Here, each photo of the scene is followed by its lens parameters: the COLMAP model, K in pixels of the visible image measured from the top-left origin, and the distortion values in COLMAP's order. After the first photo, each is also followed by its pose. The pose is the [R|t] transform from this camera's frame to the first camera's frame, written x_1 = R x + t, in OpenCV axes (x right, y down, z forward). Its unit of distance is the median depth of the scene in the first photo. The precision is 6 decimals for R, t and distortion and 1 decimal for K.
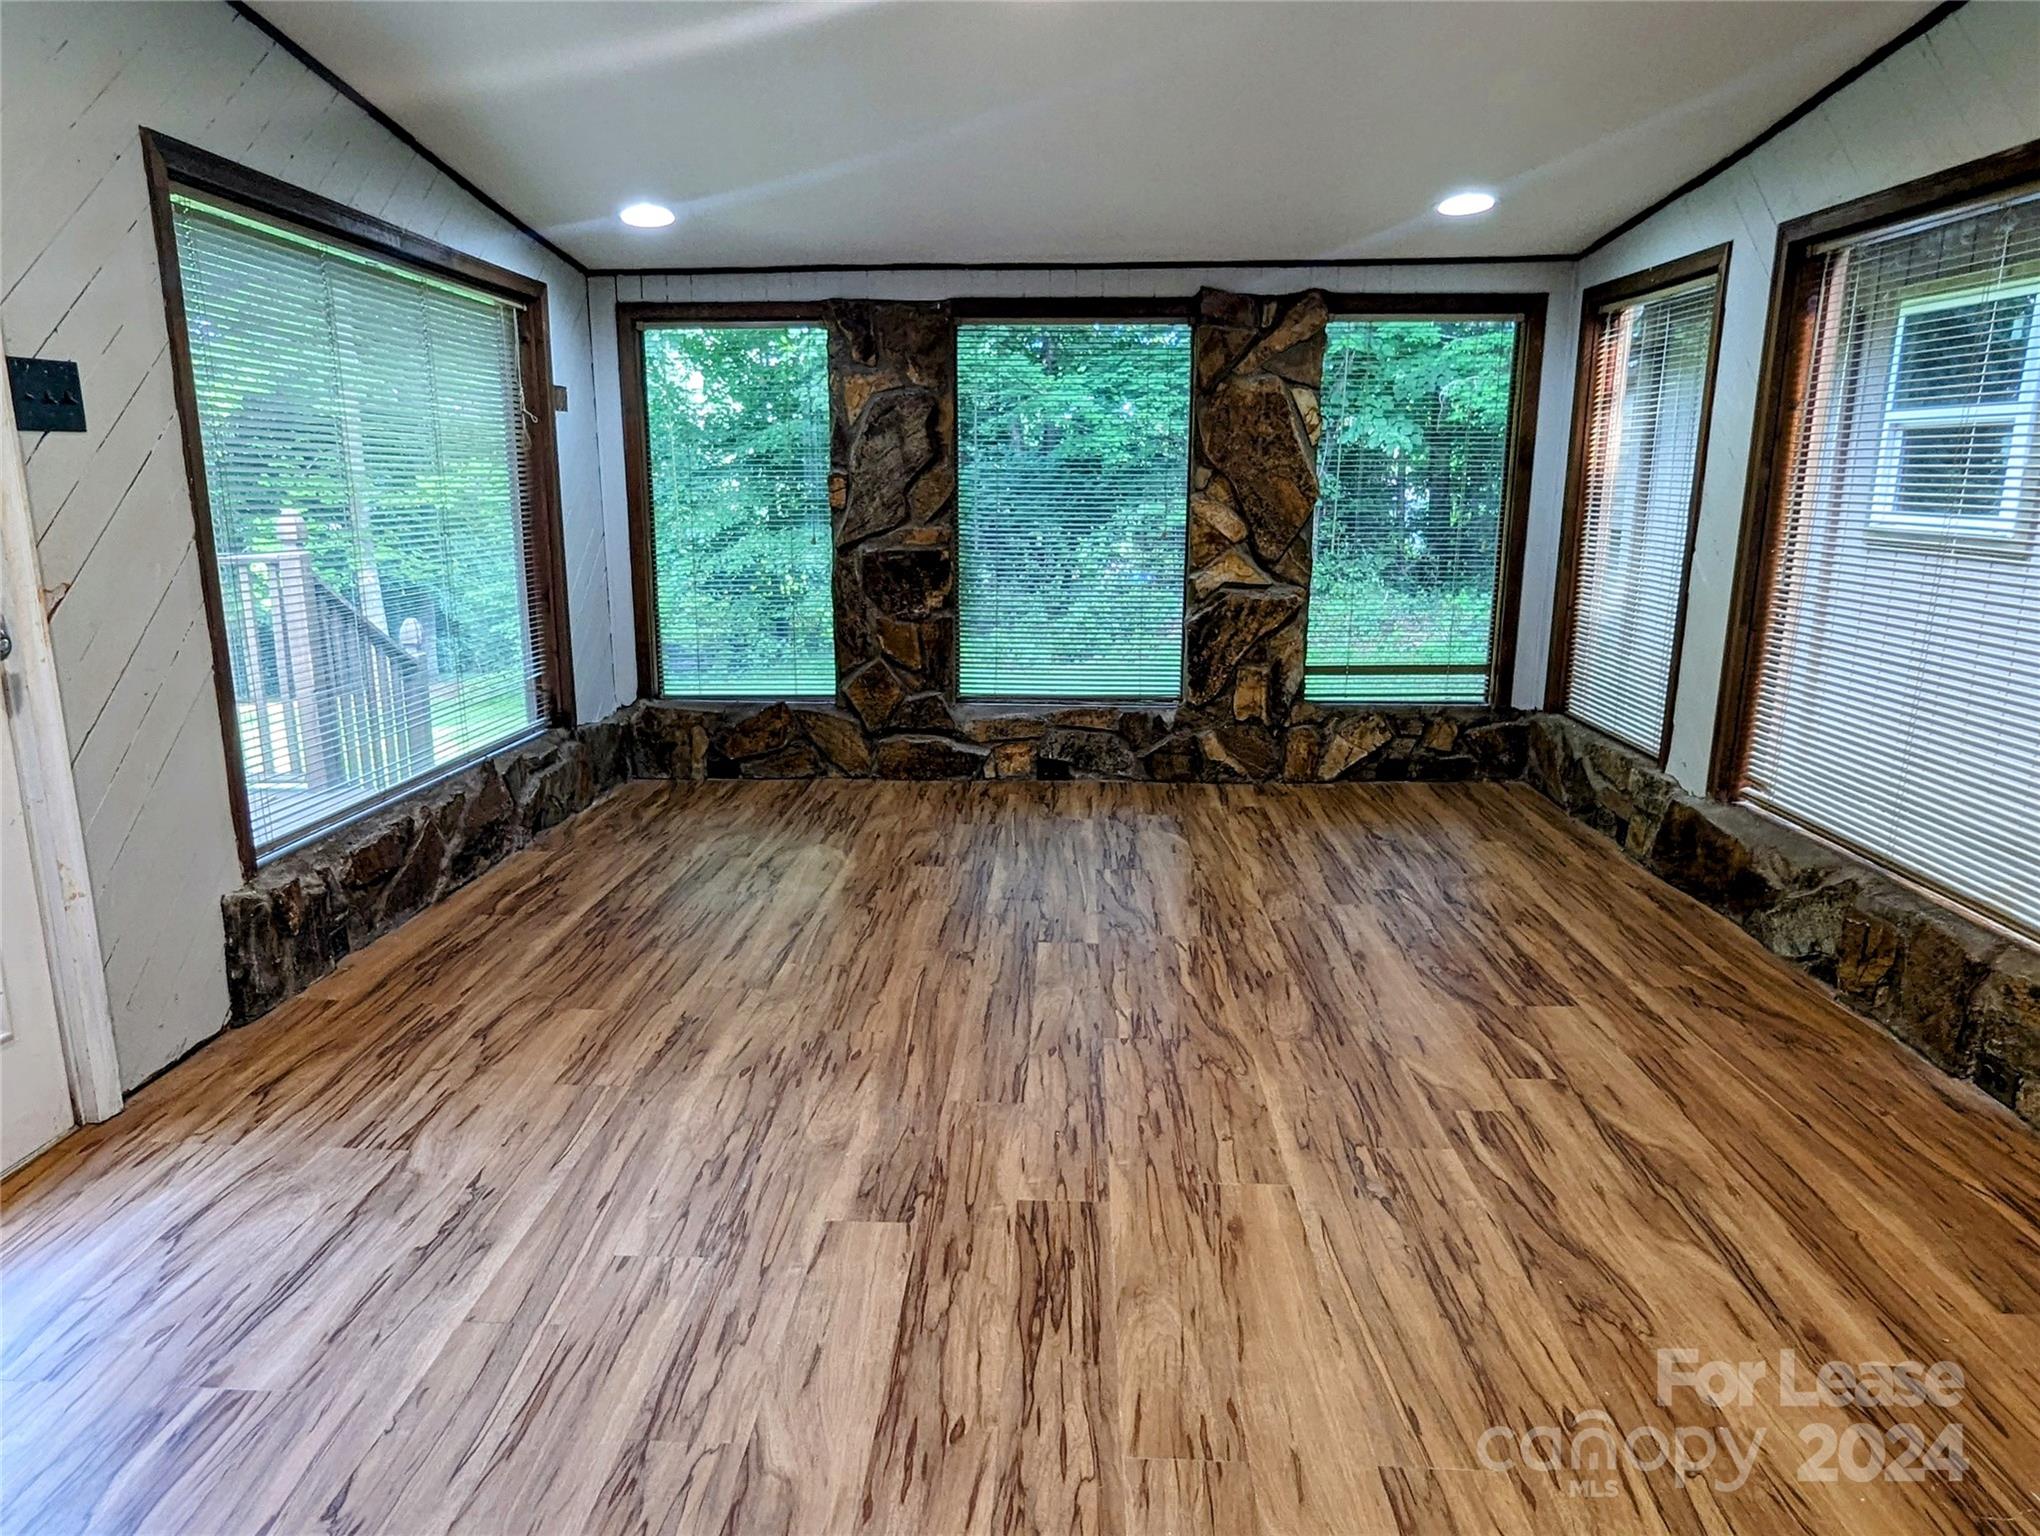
lens RADIAL K [[1346.5, 0, 1011.0], [0, 1346.5, 795.9], [0, 0, 1]] dist [-0.007630, 0.000553]
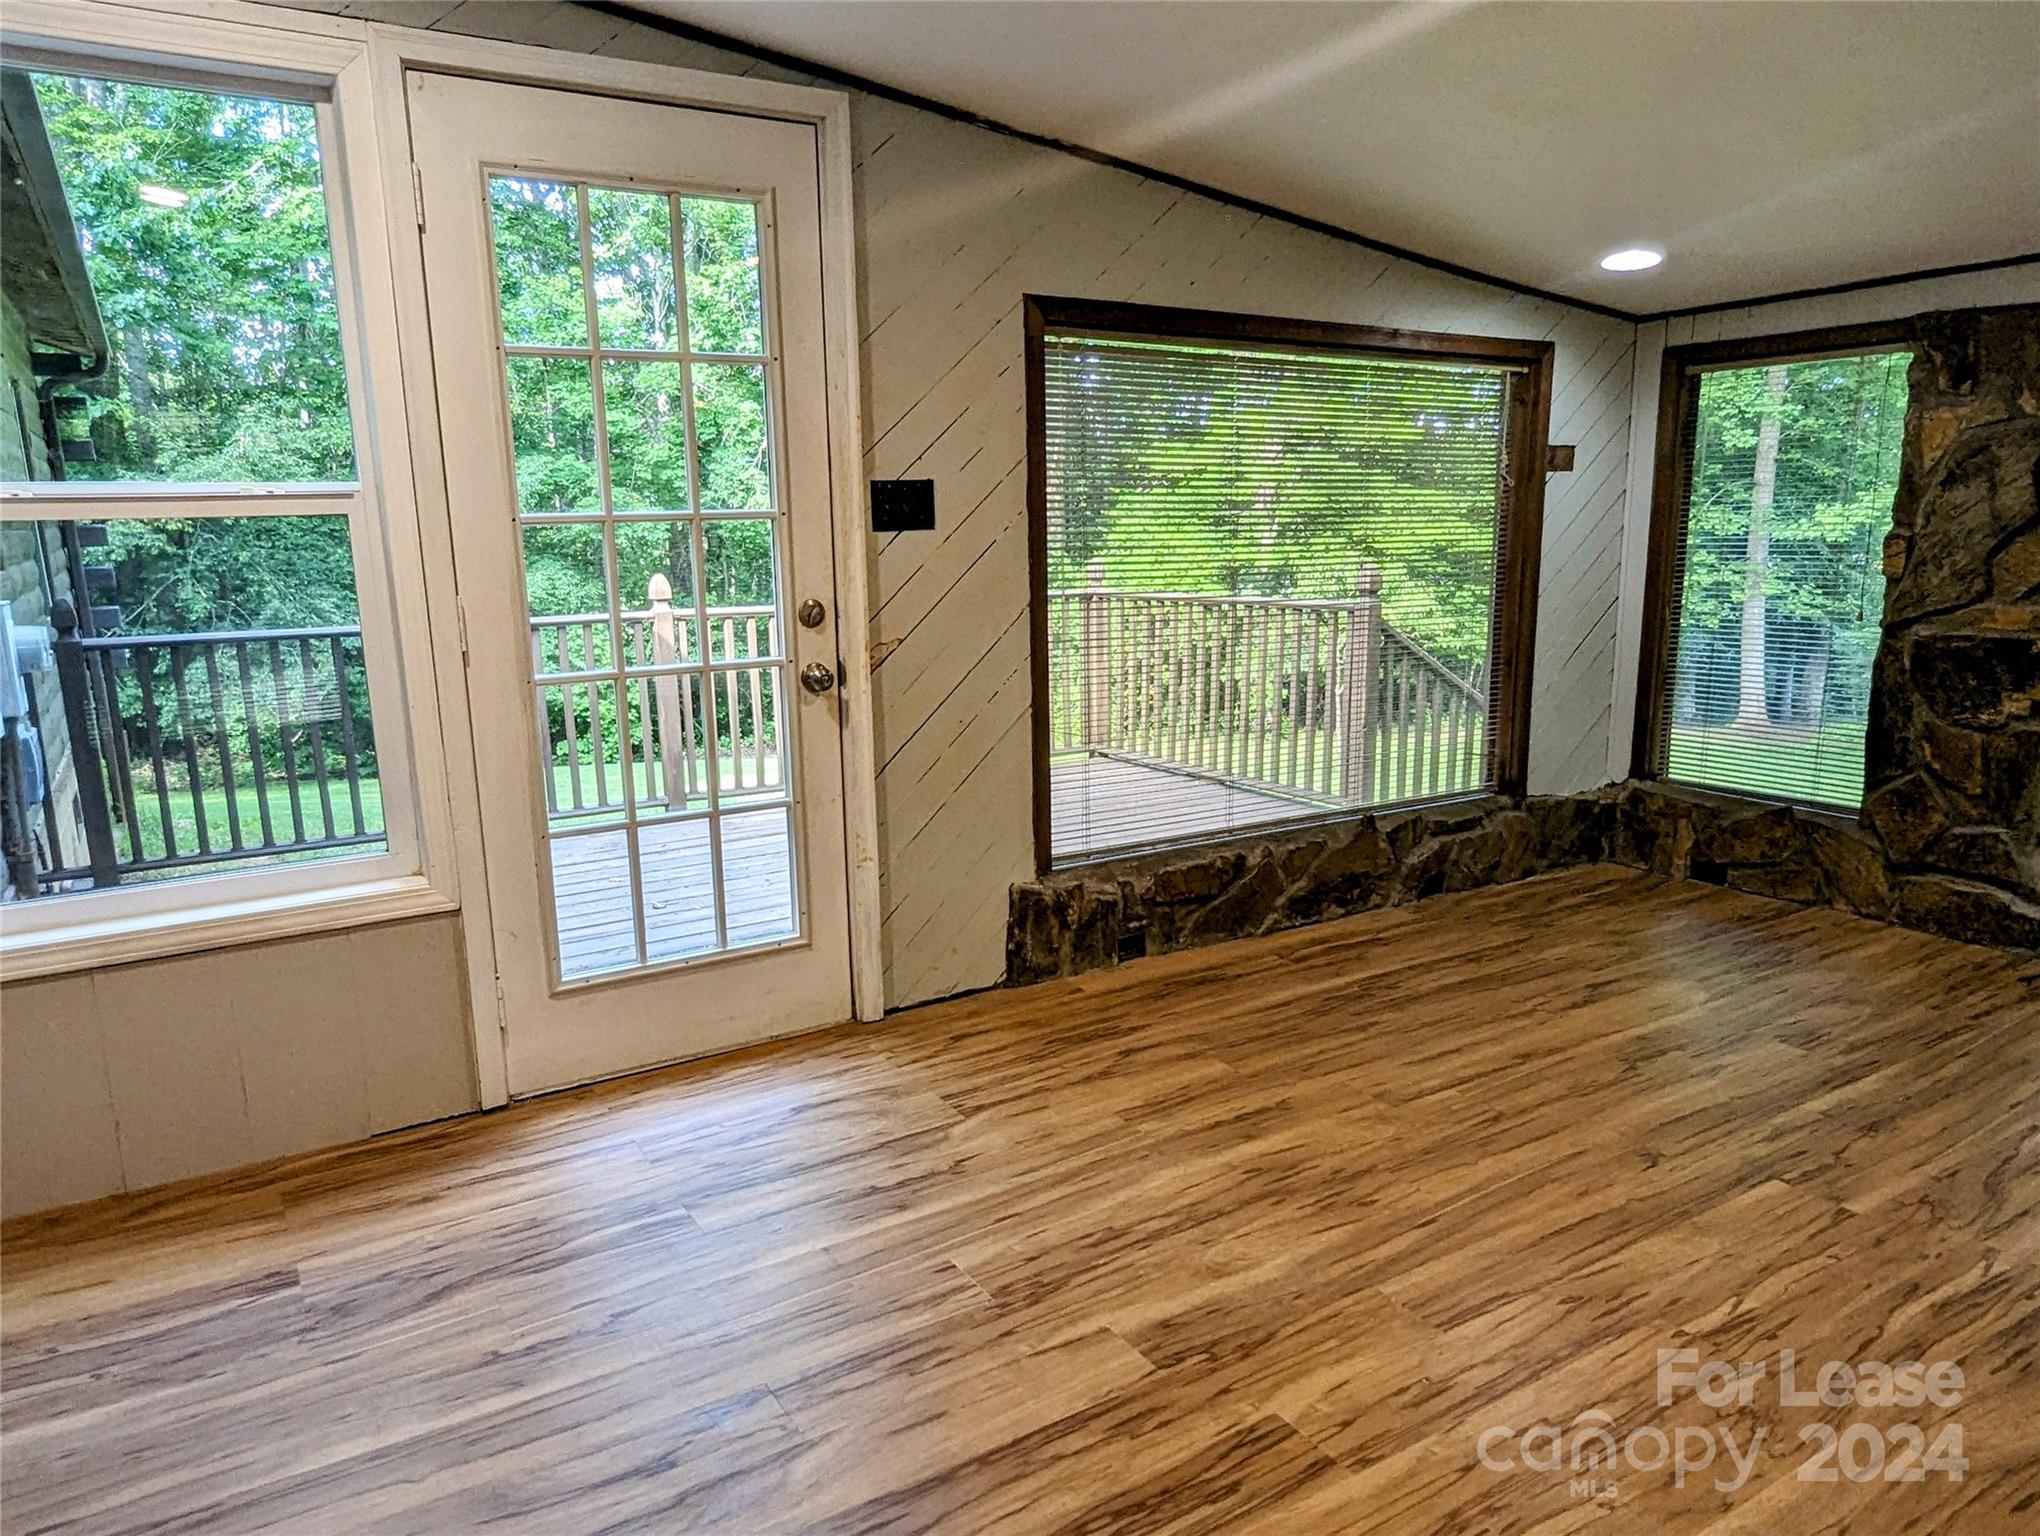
lens RADIAL K [[1346.5, 0, 1011.0], [0, 1346.5, 795.9], [0, 0, 1]] dist [-0.007630, 0.000553]
pose [[0.559161, 0.157882, -0.813887, 0.278005], [-0.173347, 0.982265, 0.071451, -0.062482], [0.810734, 0.101132, 0.576613, 0.160332]]
